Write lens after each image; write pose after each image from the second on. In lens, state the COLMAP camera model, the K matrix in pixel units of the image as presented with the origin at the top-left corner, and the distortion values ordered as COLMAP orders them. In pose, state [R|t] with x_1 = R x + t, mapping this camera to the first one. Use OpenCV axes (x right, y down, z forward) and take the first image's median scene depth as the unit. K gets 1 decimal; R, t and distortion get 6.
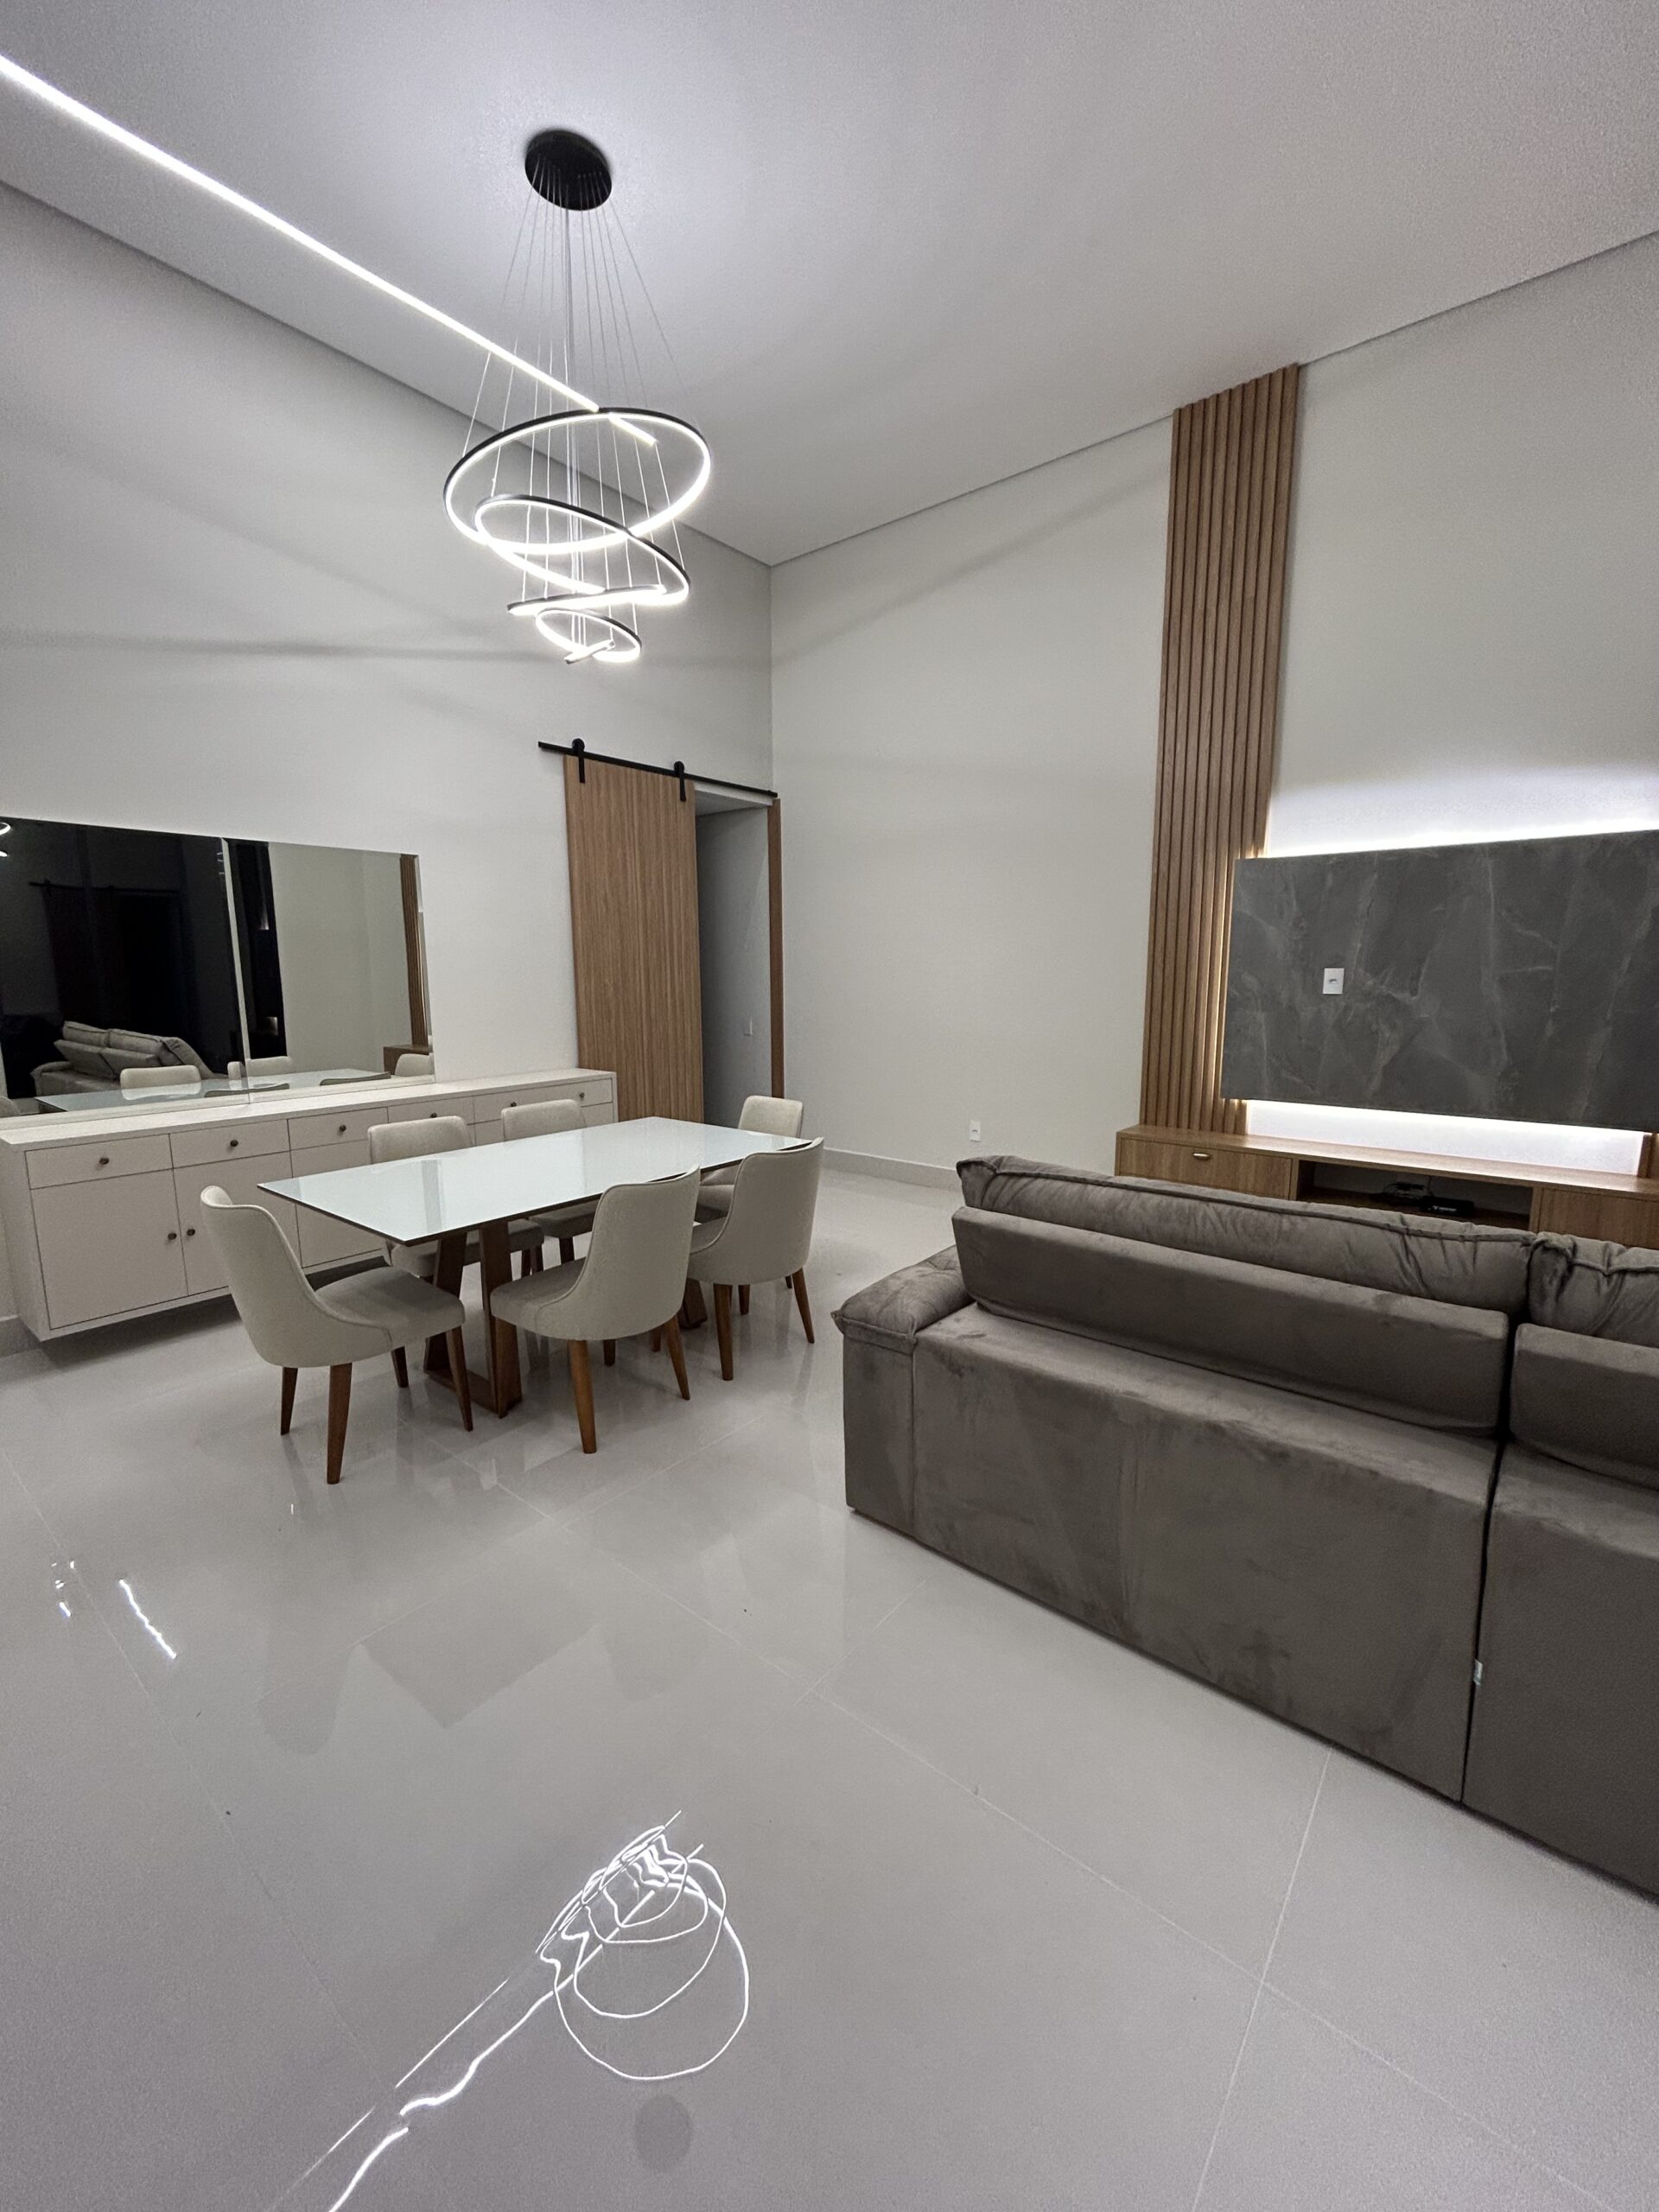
lens RADIAL K [[893.8, 0, 829.6], [0, 893.8, 1111.1], [0, 0, 1]] dist [0.002578, -0.000494]
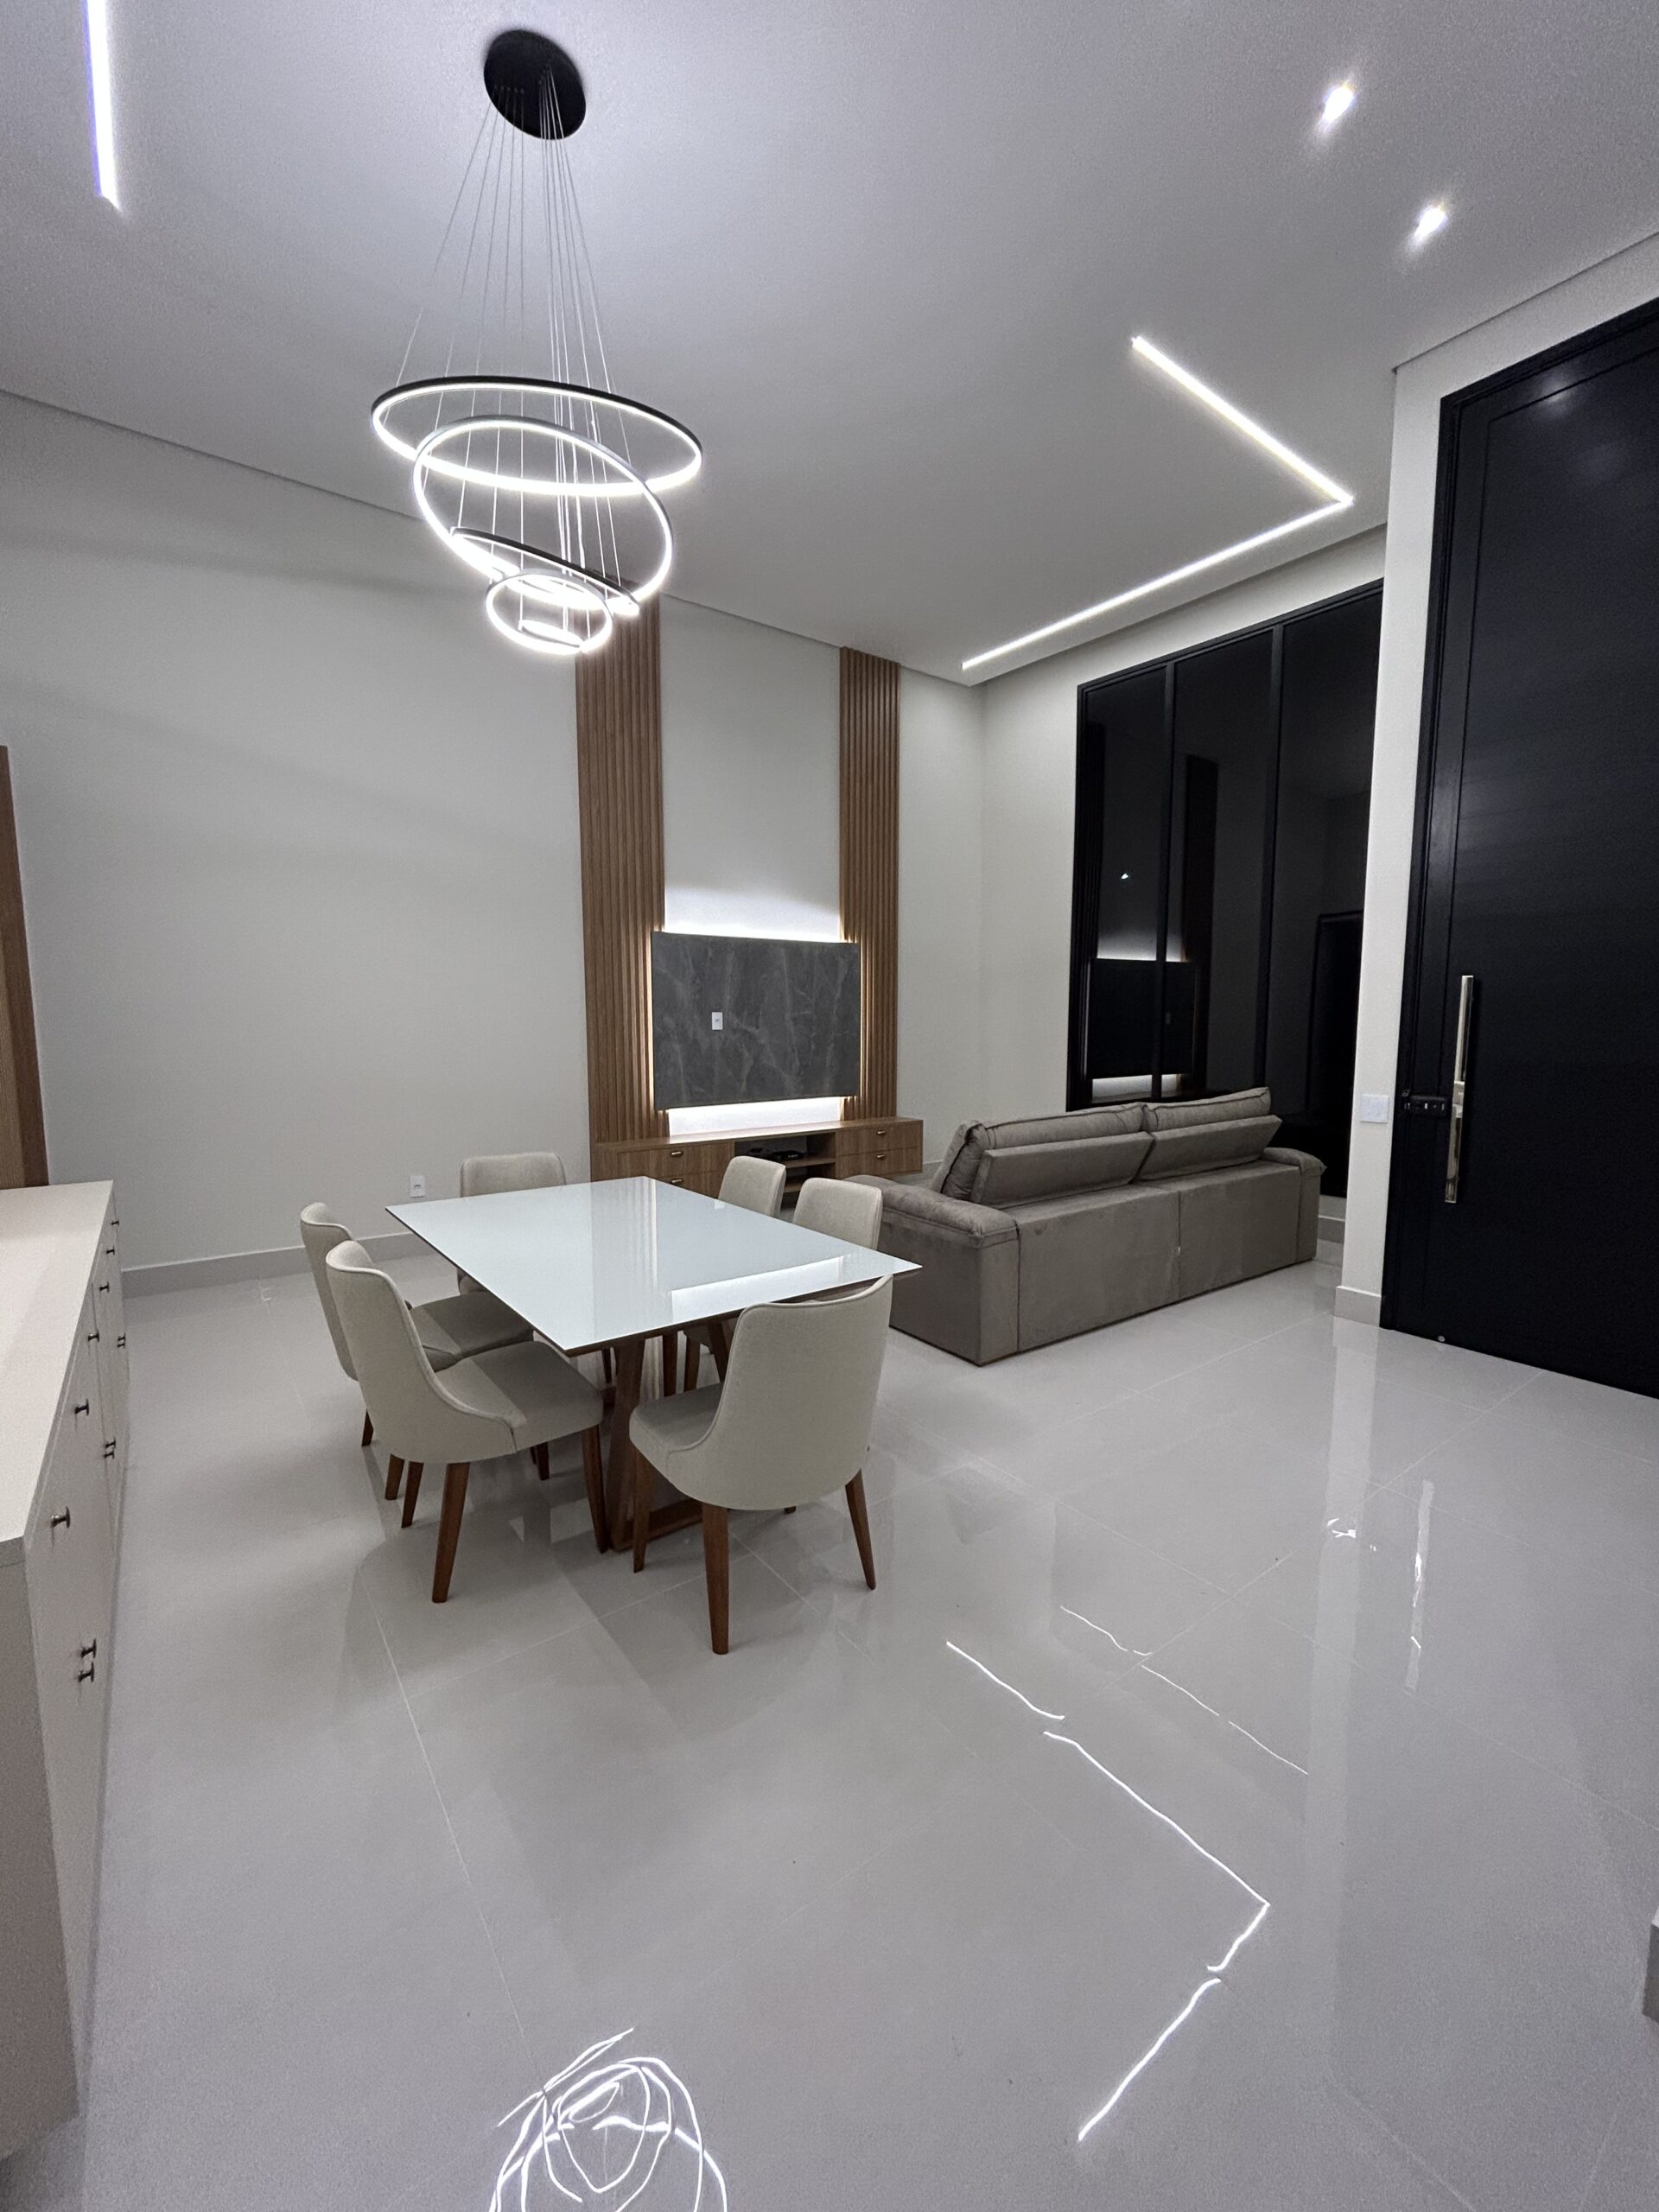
lens RADIAL K [[893.8, 0, 820.6], [0, 893.8, 1105.7], [0, 0, 1]] dist [0.002578, -0.000494]
pose [[0.246811, -0.096428, 0.964254, -0.806733], [0.153684, 0.986339, 0.059300, -0.066161], [-0.956800, 0.133554, 0.258259, 0.457565]]
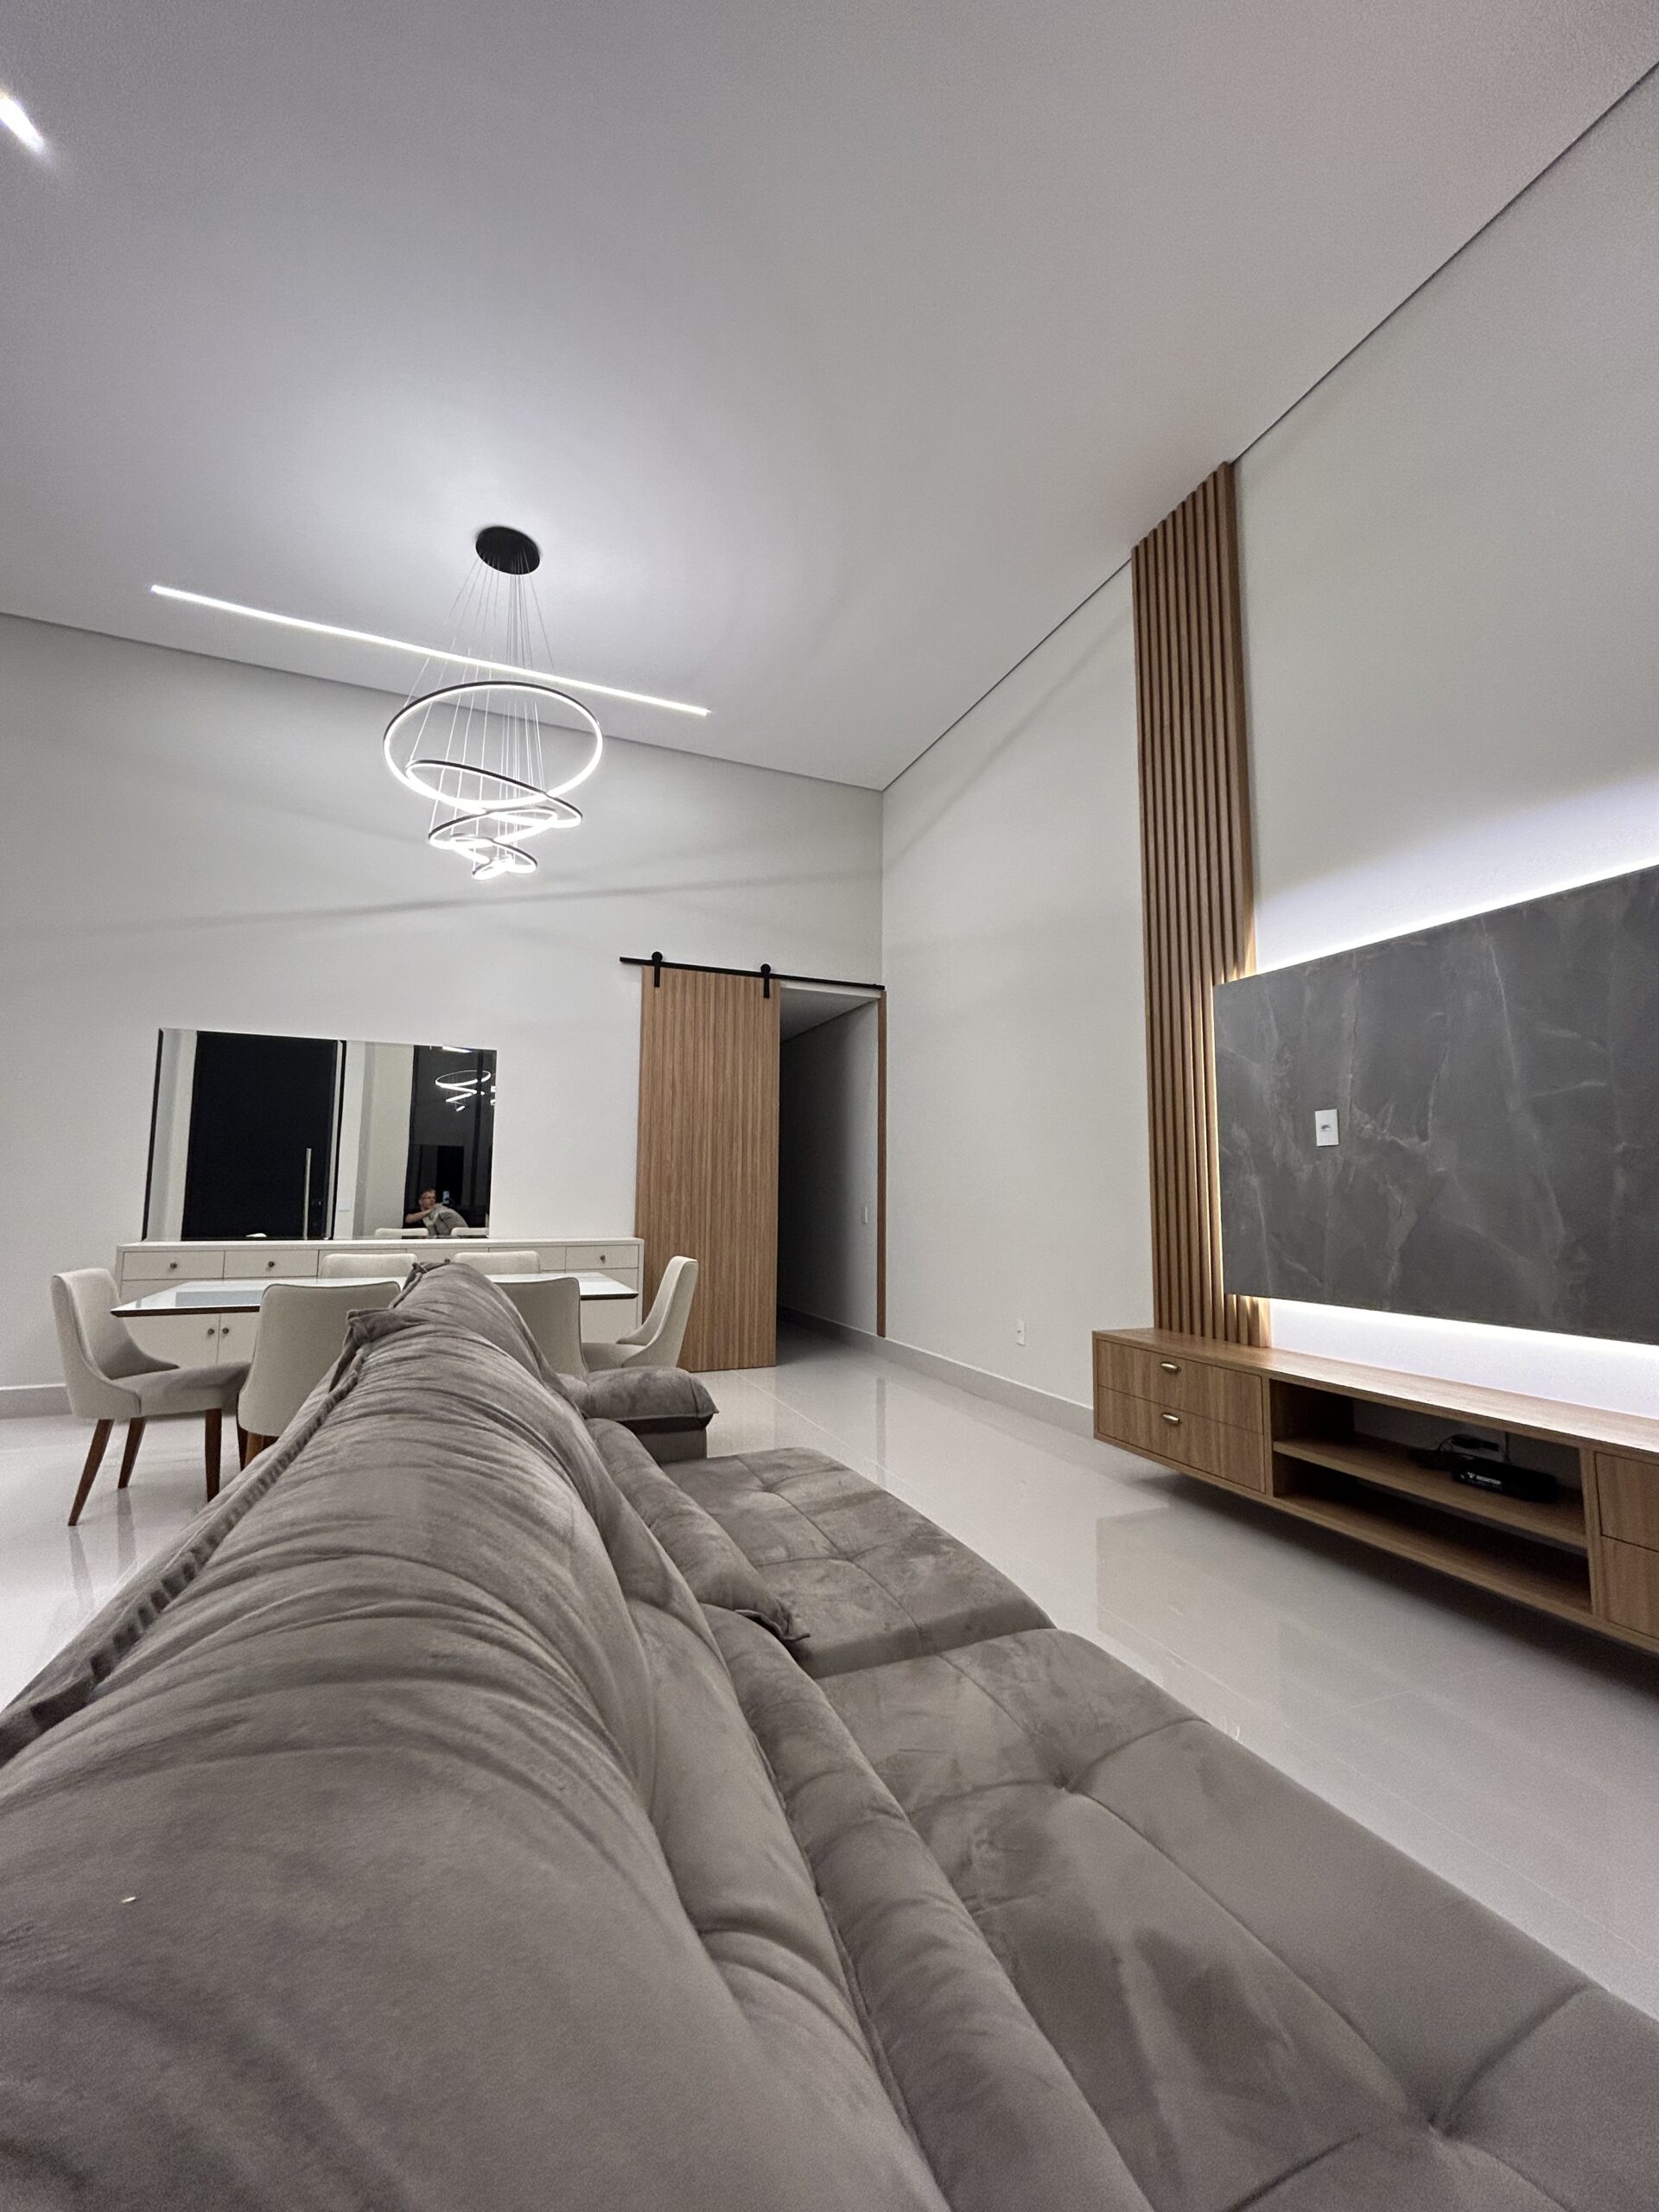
lens RADIAL K [[893.8, 0, 818.9], [0, 893.8, 1109.9], [0, 0, 1]] dist [0.002578, -0.000494]
pose [[0.878486, -0.034636, -0.476512, 0.529399], [-0.089008, 0.968043, -0.234458, 0.044041], [0.469405, 0.248381, 0.847329, 0.189861]]
